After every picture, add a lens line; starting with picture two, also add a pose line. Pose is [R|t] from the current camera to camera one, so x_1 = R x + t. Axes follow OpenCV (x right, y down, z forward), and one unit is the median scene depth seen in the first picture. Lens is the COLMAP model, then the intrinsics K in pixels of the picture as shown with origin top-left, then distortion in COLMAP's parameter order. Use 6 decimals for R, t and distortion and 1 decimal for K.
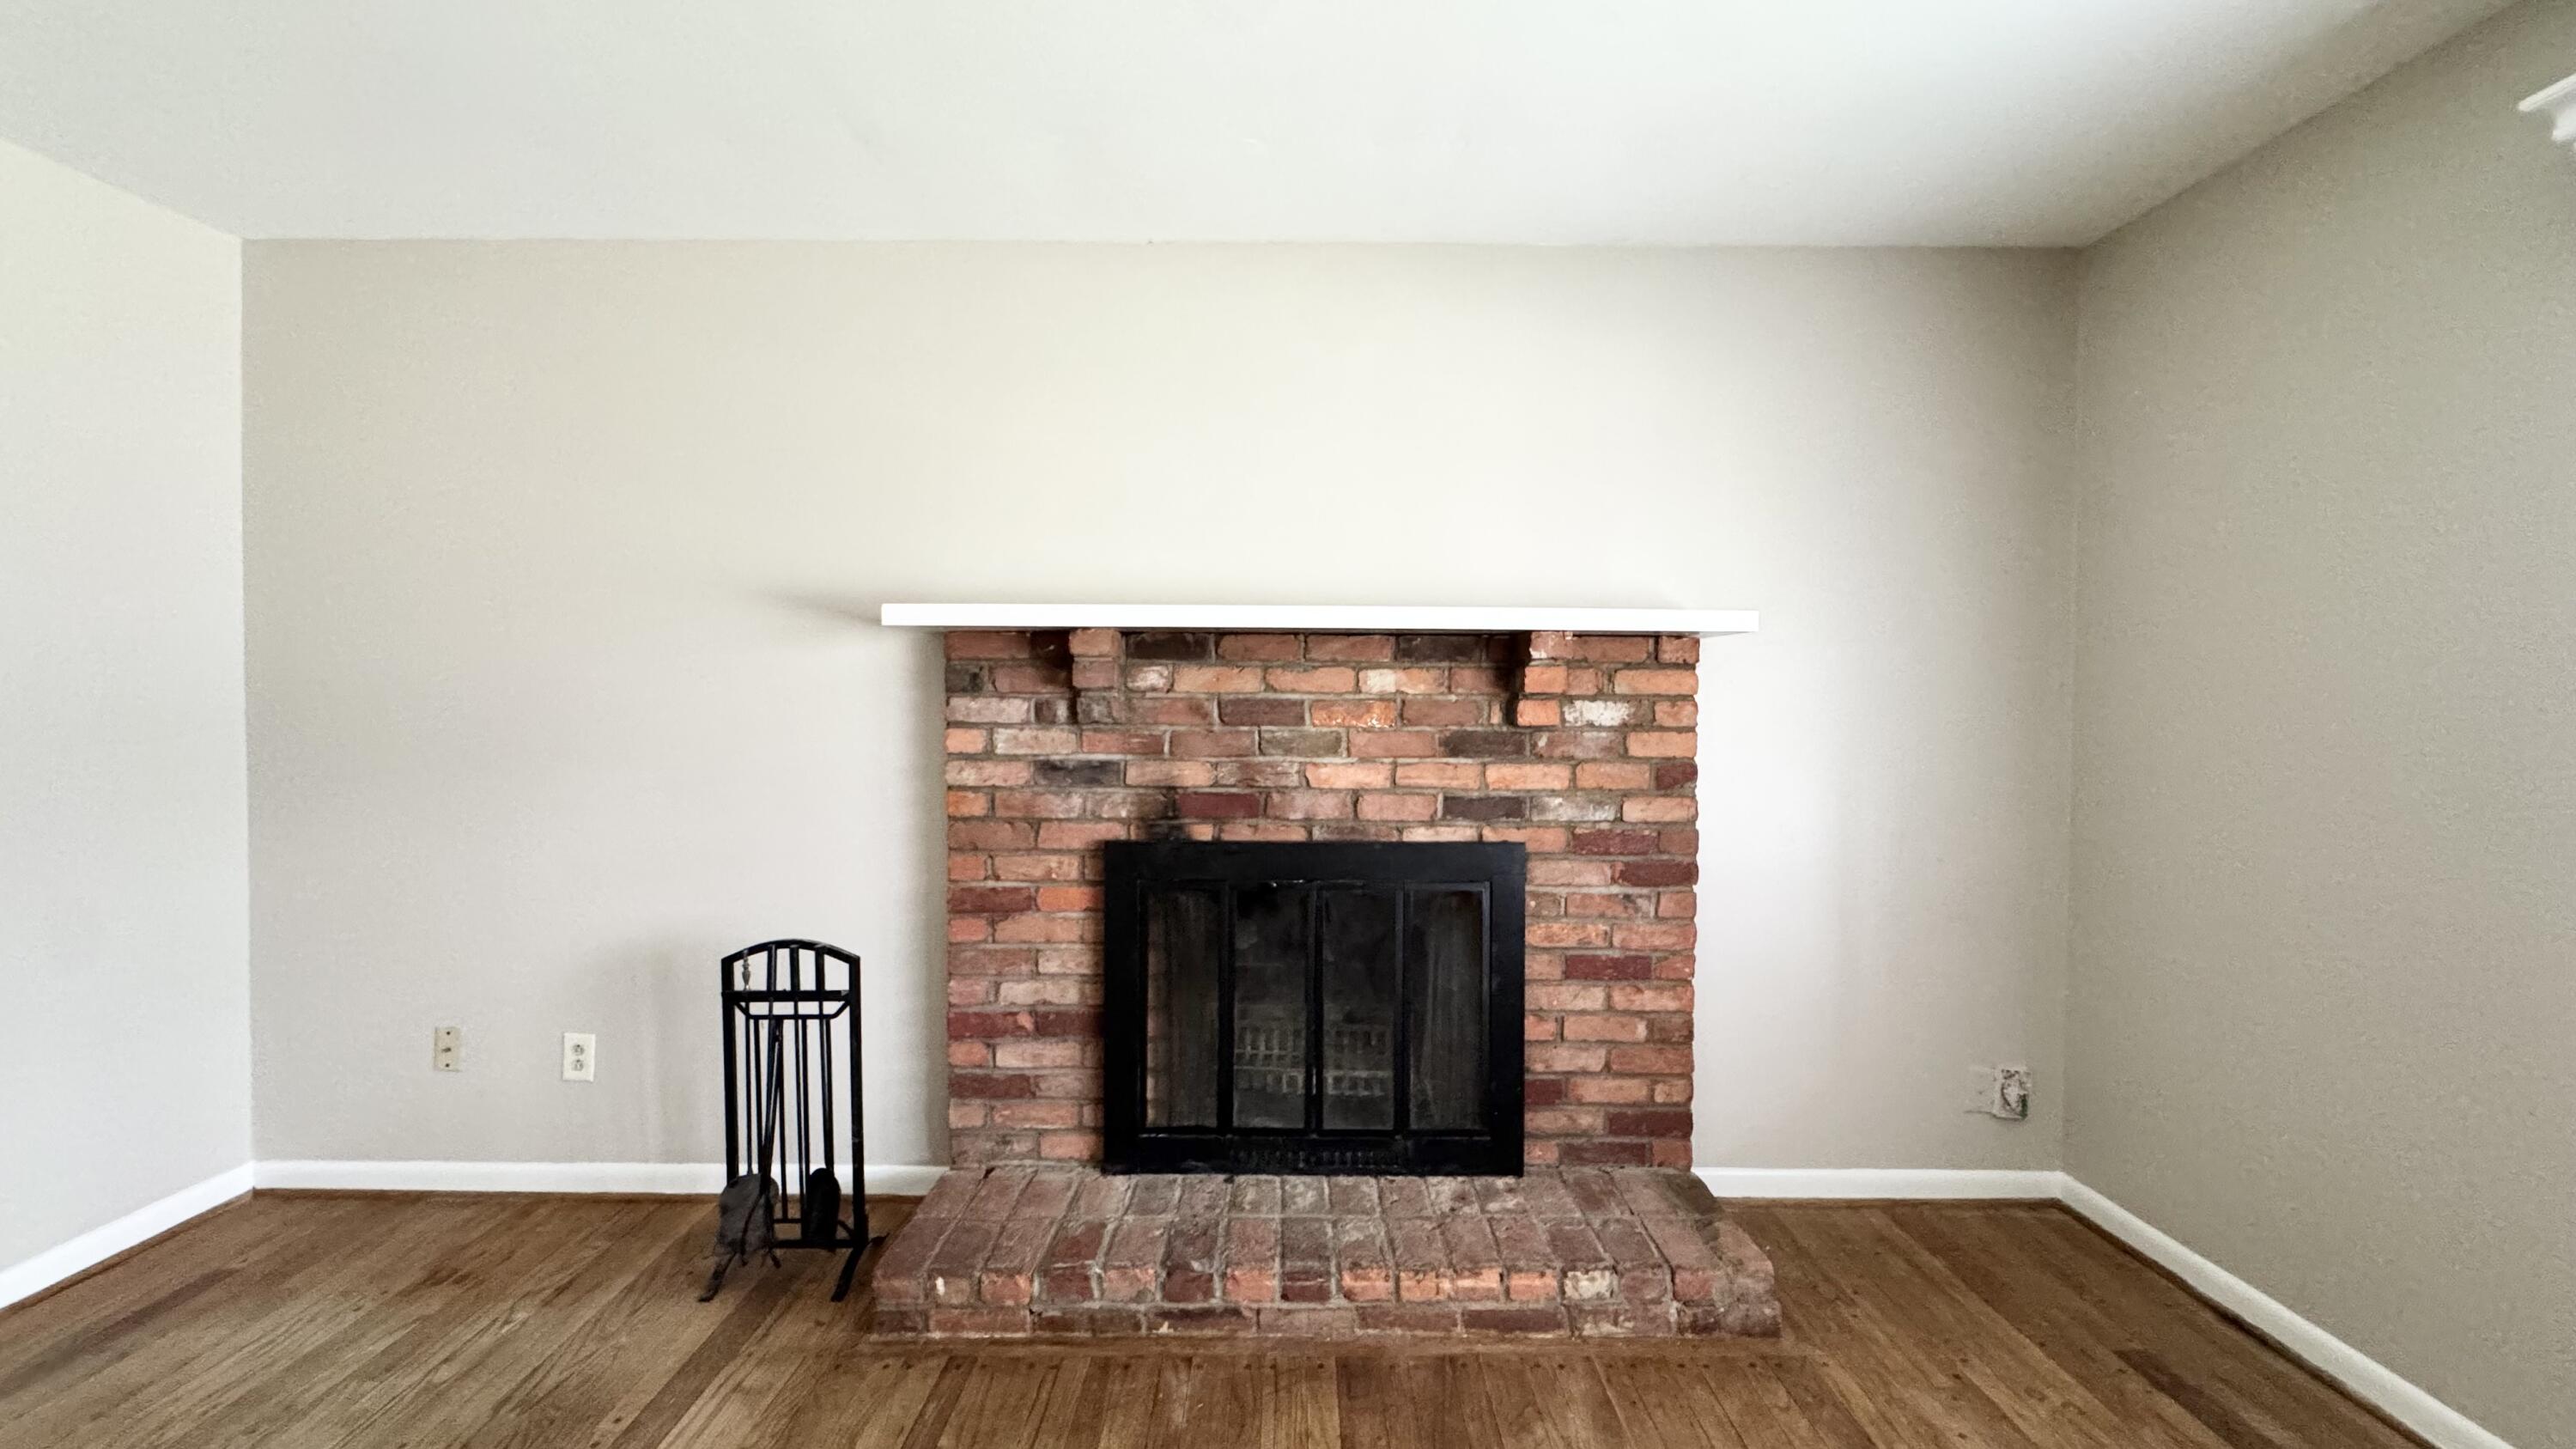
lens RADIAL K [[1009.2, 0, 1290.6], [0, 1009.2, 733.6], [0, 0, 1]] dist [-0.001677, -0.000066]
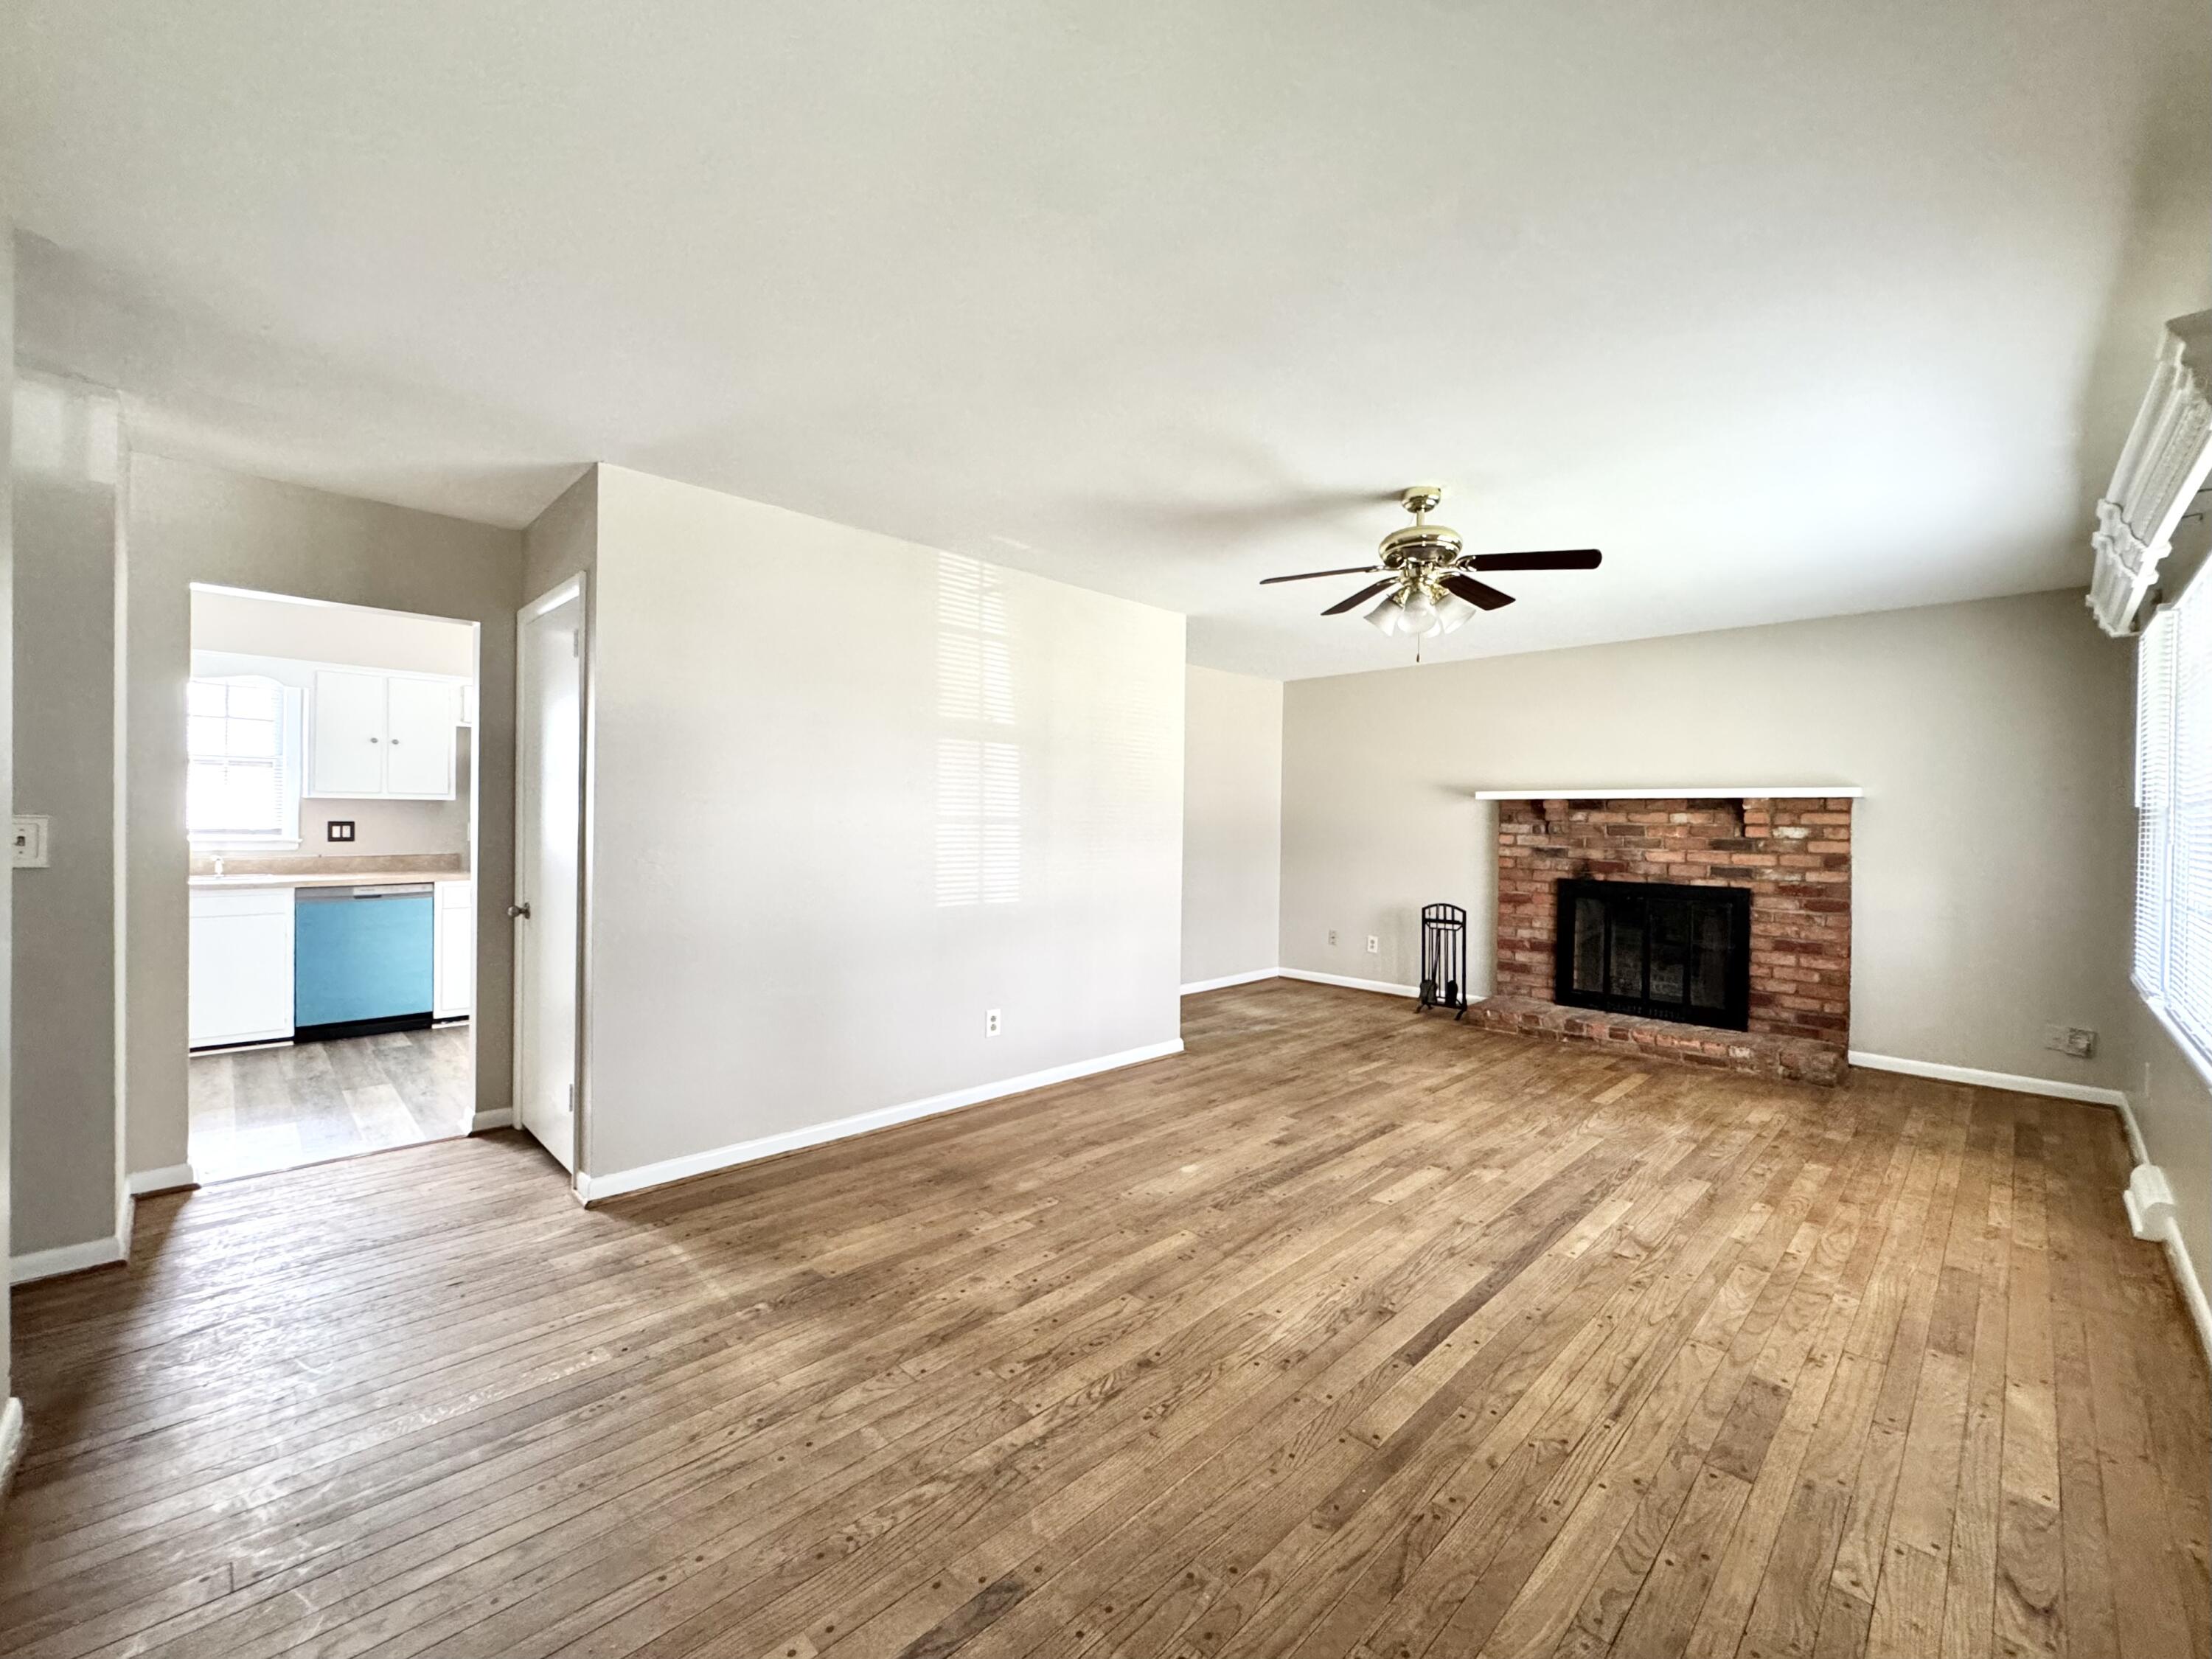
lens RADIAL K [[882.7, 0, 1108.6], [0, 882.7, 831.8], [0, 0, 1]] dist [-0.001098, -0.000056]
pose [[0.692685, 0.012857, -0.721126, 0.666061], [-0.032014, 0.999404, -0.012932, 0.051834], [0.720530, 0.032044, 0.692683, -1.461431]]
